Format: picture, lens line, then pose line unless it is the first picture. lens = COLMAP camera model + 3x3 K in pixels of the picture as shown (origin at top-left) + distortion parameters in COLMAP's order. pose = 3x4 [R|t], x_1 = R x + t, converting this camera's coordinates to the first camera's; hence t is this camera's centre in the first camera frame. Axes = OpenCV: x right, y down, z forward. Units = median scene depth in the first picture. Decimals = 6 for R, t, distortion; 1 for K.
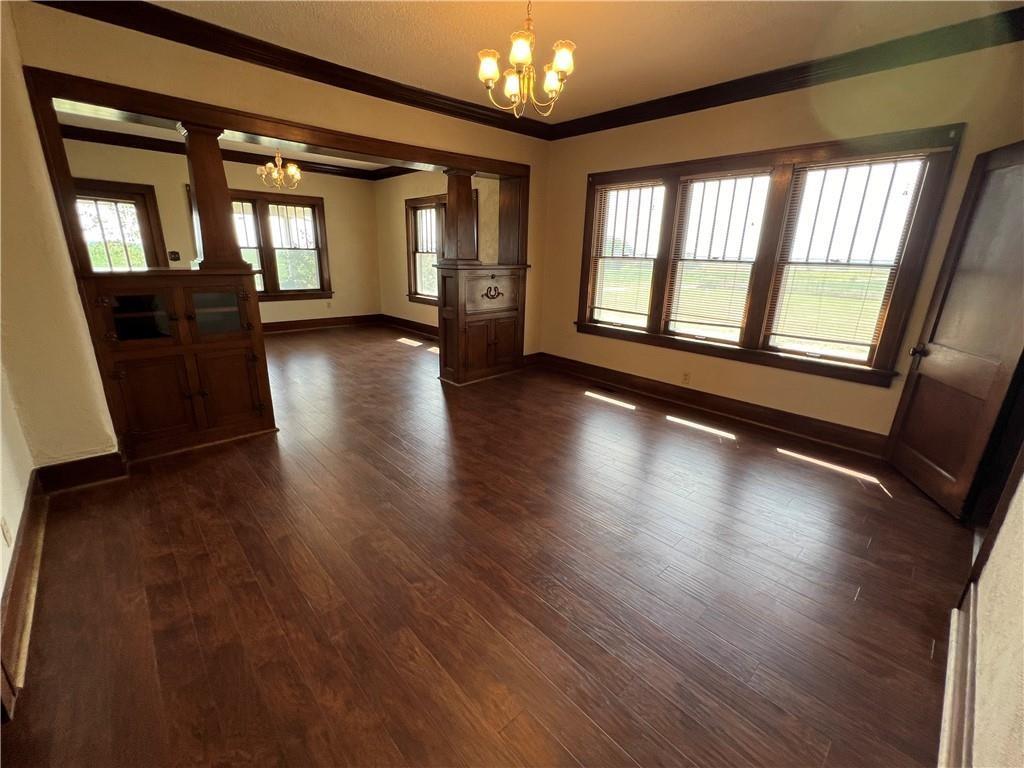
lens RADIAL K [[431.6, 0, 512.9], [0, 431.6, 383.8], [0, 0, 1]] dist [-0.006694, 0.001196]
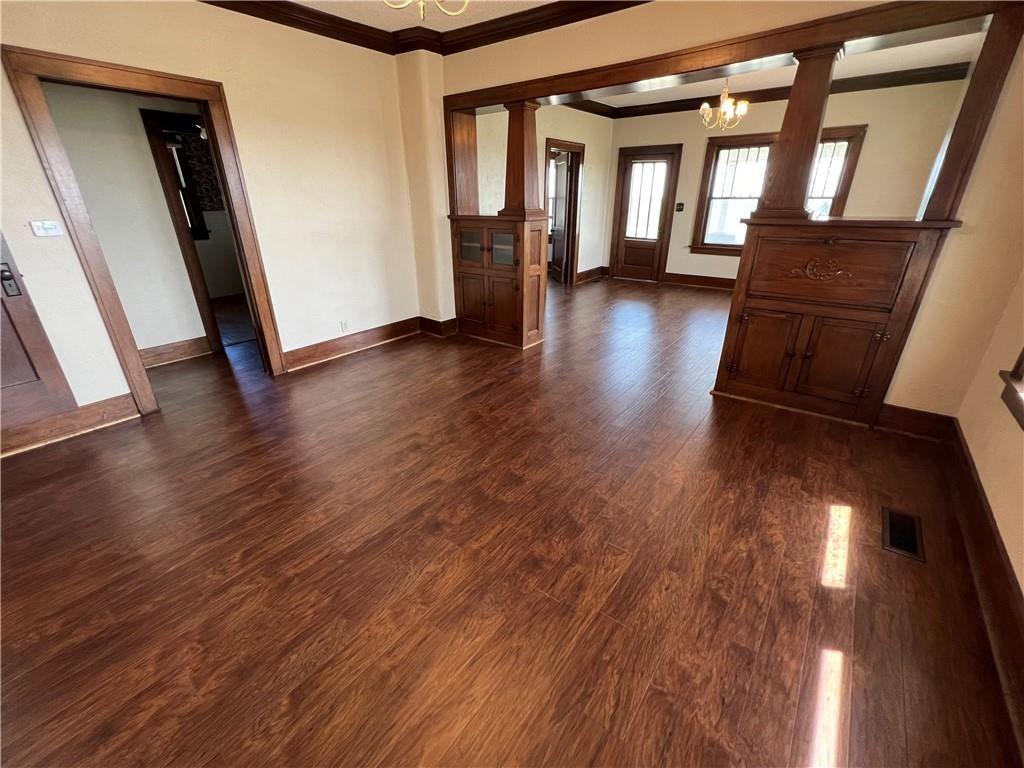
lens RADIAL K [[431.6, 0, 507.0], [0, 431.6, 385.8], [0, 0, 1]] dist [-0.006694, 0.001196]
pose [[0.146400, 0.372026, -0.916604, 0.473379], [-0.276784, 0.904984, 0.323102, -0.141107], [0.949714, 0.206399, 0.235461, 0.503947]]
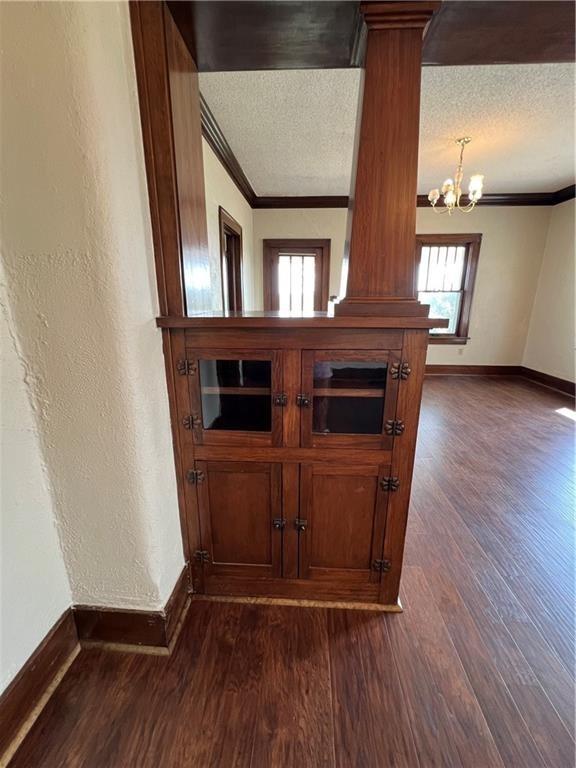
lens RADIAL K [[323.7, 0, 286.9], [0, 323.7, 381.6], [0, 0, 1]] dist [-0.006694, 0.001196]
pose [[0.686195, 0.162675, -0.708995, -0.297553], [-0.194442, 0.980227, 0.036718, -0.119563], [0.700949, 0.112662, 0.704257, 0.431180]]
